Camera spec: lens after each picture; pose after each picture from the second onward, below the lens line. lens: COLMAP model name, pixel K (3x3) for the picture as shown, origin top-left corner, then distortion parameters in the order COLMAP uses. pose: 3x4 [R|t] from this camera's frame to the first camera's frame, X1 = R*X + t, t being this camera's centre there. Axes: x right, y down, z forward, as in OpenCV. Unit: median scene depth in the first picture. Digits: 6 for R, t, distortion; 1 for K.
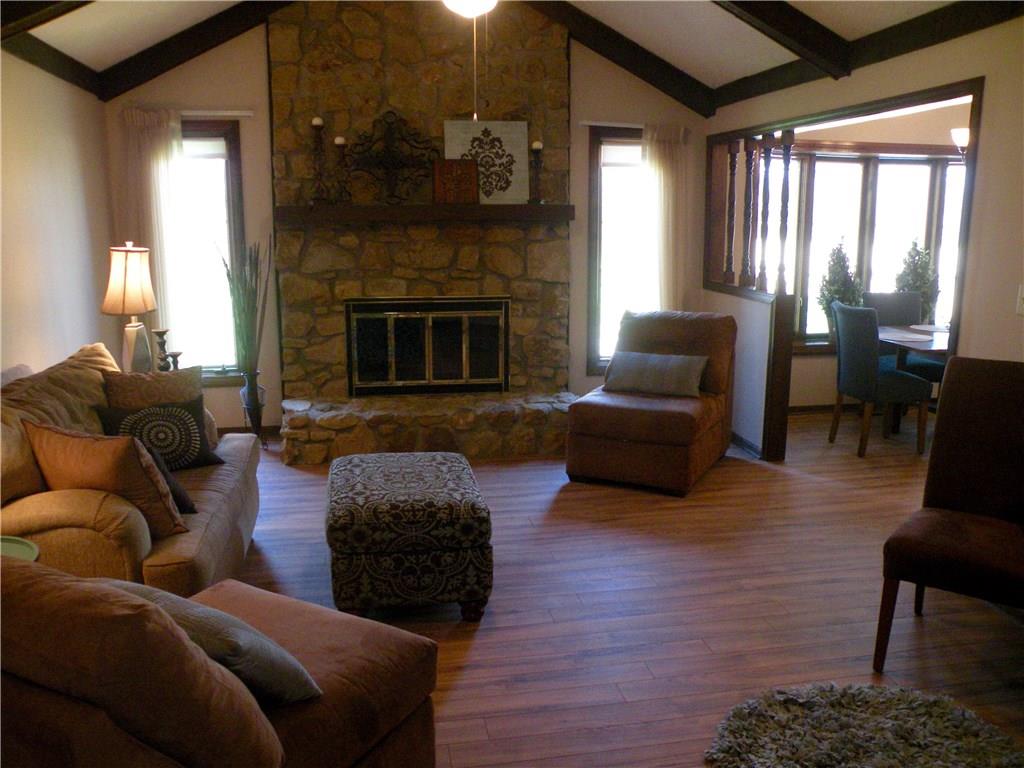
lens RADIAL K [[834.0, 0, 512.0], [0, 834.0, 384.0], [0, 0, 1]] dist [-0.145870, 0.154350]
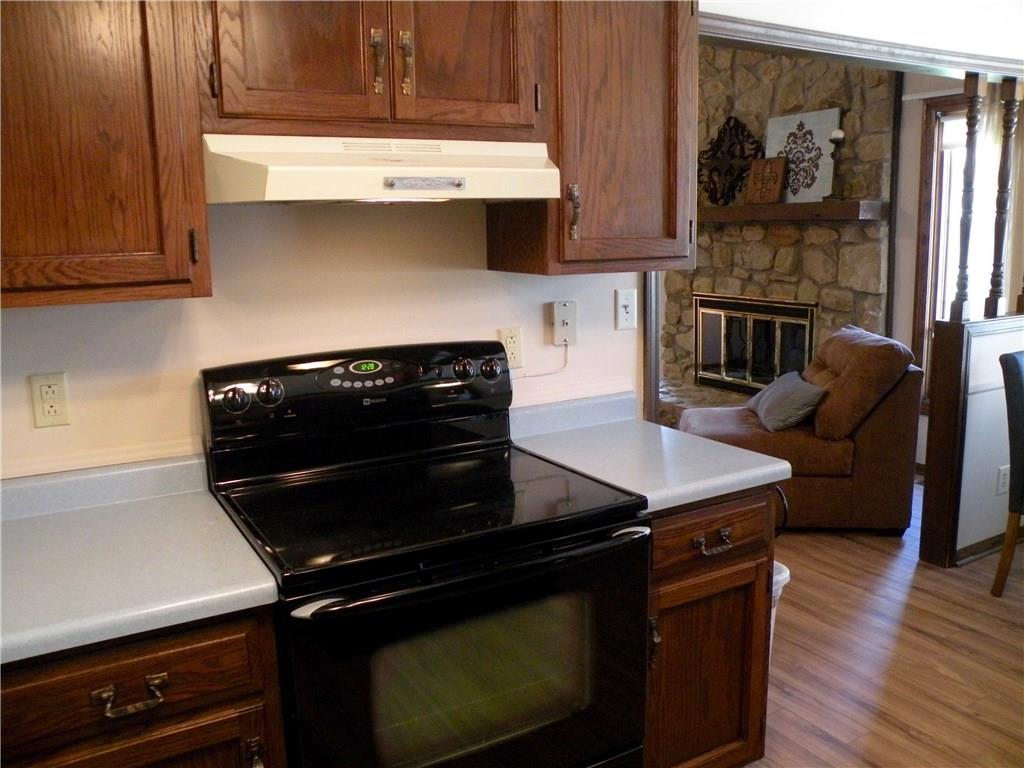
lens RADIAL K [[834.0, 0, 512.0], [0, 834.0, 384.0], [0, 0, 1]] dist [-0.145870, 0.154350]
pose [[0.362102, 0.161145, -0.918104, 0.724369], [-0.164138, 0.980576, 0.107374, -0.062778], [0.917573, 0.111815, 0.381519, 0.373043]]
